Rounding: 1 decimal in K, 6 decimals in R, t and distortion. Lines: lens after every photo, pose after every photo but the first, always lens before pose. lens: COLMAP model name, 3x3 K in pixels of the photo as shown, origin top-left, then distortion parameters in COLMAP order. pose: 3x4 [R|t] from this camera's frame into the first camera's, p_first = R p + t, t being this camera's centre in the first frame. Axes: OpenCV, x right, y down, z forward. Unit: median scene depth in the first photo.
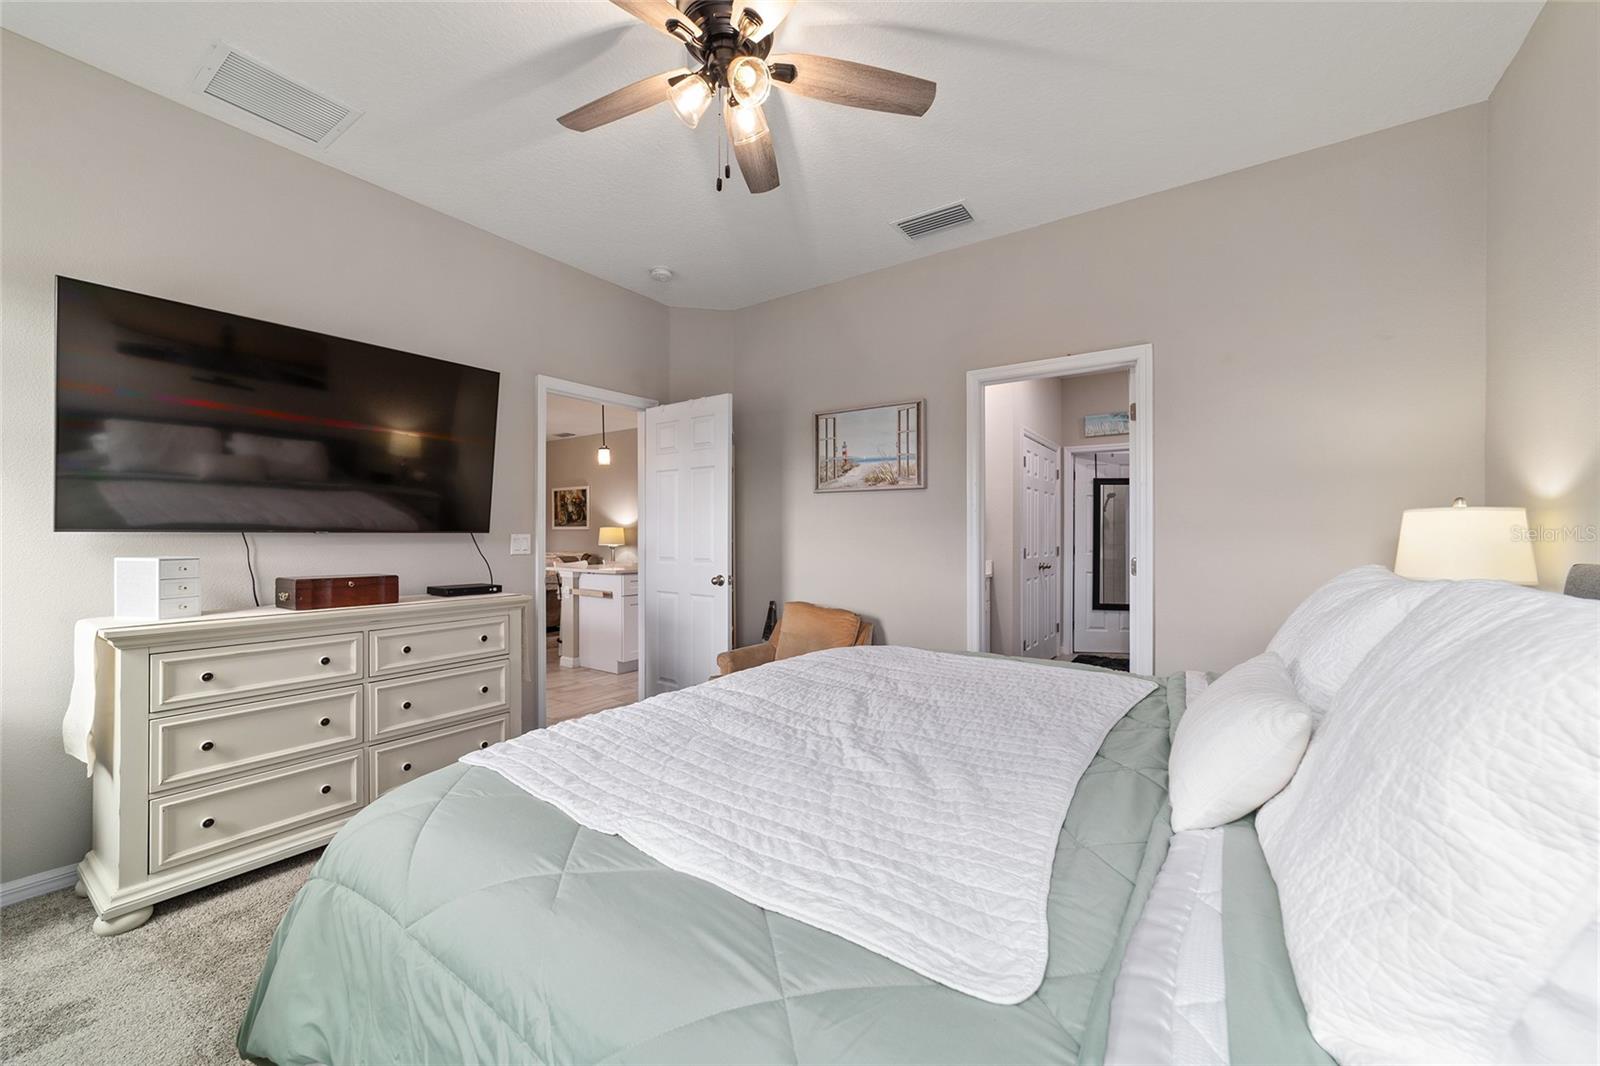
lens RADIAL K [[625.8, 0, 800.0], [0, 625.8, 533.0], [0, 0, 1]] dist [0.000057, 0.000015]
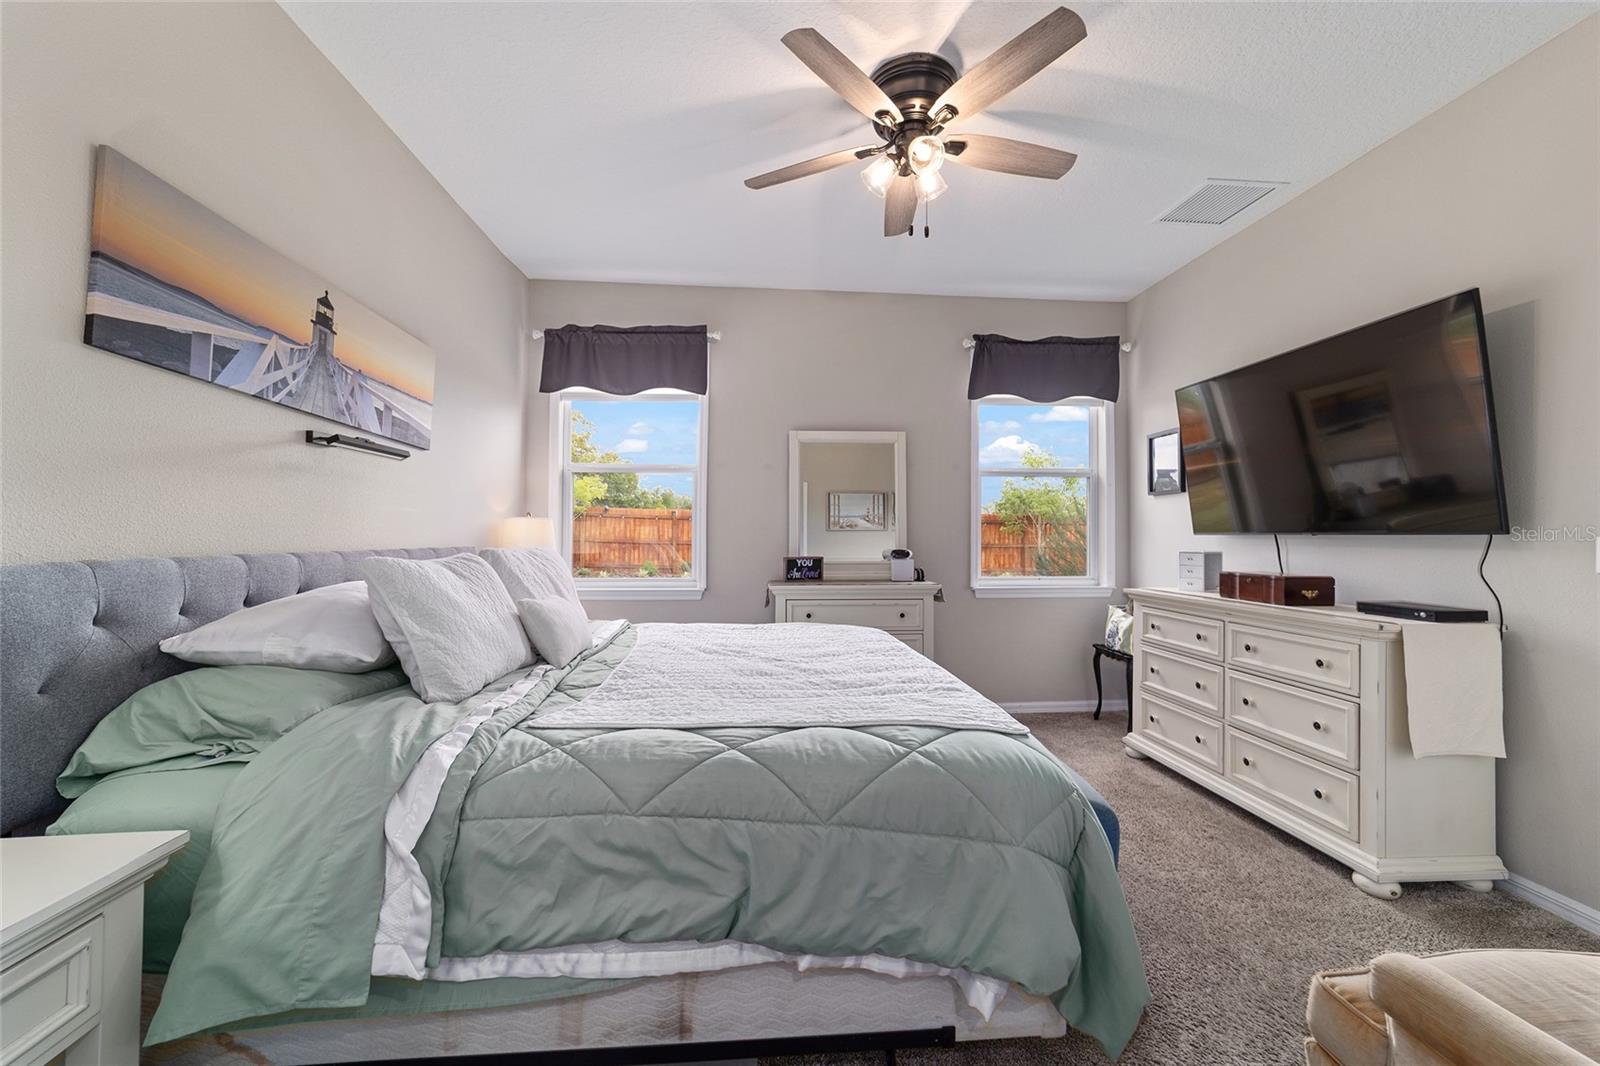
lens RADIAL K [[625.8, 0, 800.0], [0, 625.8, 533.0], [0, 0, 1]] dist [0.000057, 0.000015]
pose [[-0.769568, -0.010364, -0.638481, 0.416225], [-0.007753, 0.999946, -0.006887, 0.006832], [0.638518, -0.000350, -0.769607, 0.920240]]
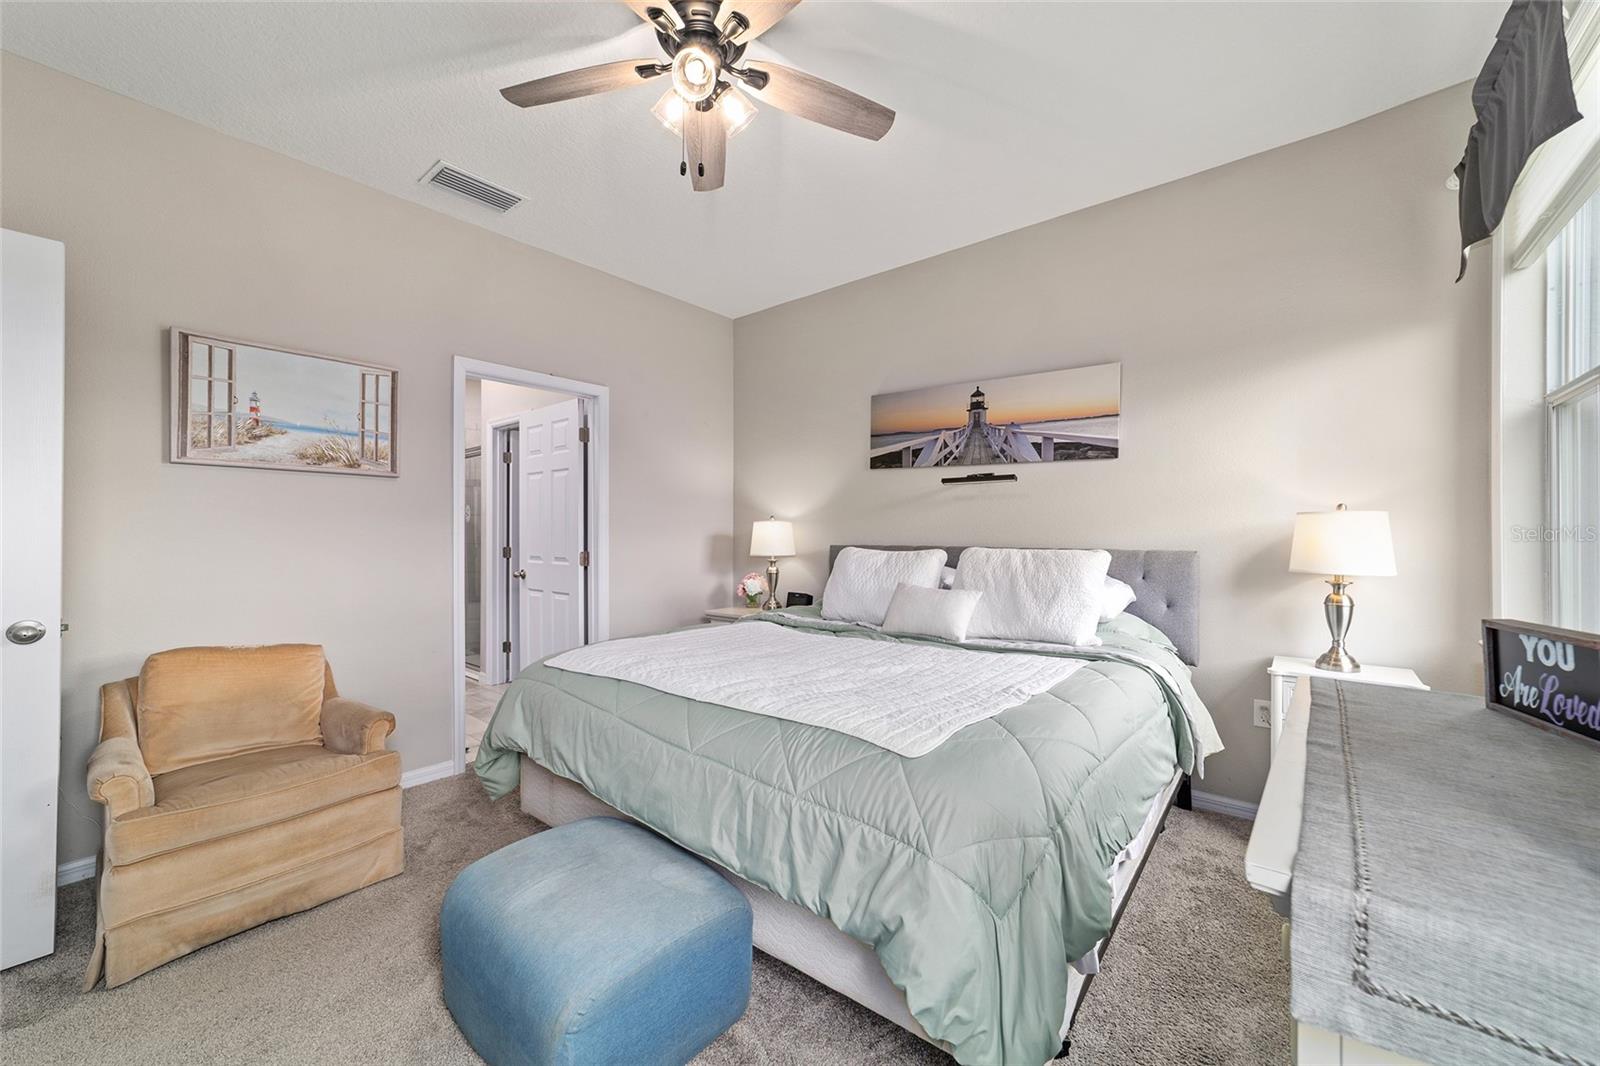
lens RADIAL K [[625.8, 0, 800.0], [0, 625.8, 533.0], [0, 0, 1]] dist [0.000057, 0.000015]
pose [[0.059532, 0.000337, 0.998226, -0.570563], [-0.000163, 1.000000, -0.000328, 0.002273], [-0.998226, -0.000143, 0.059532, 0.403218]]
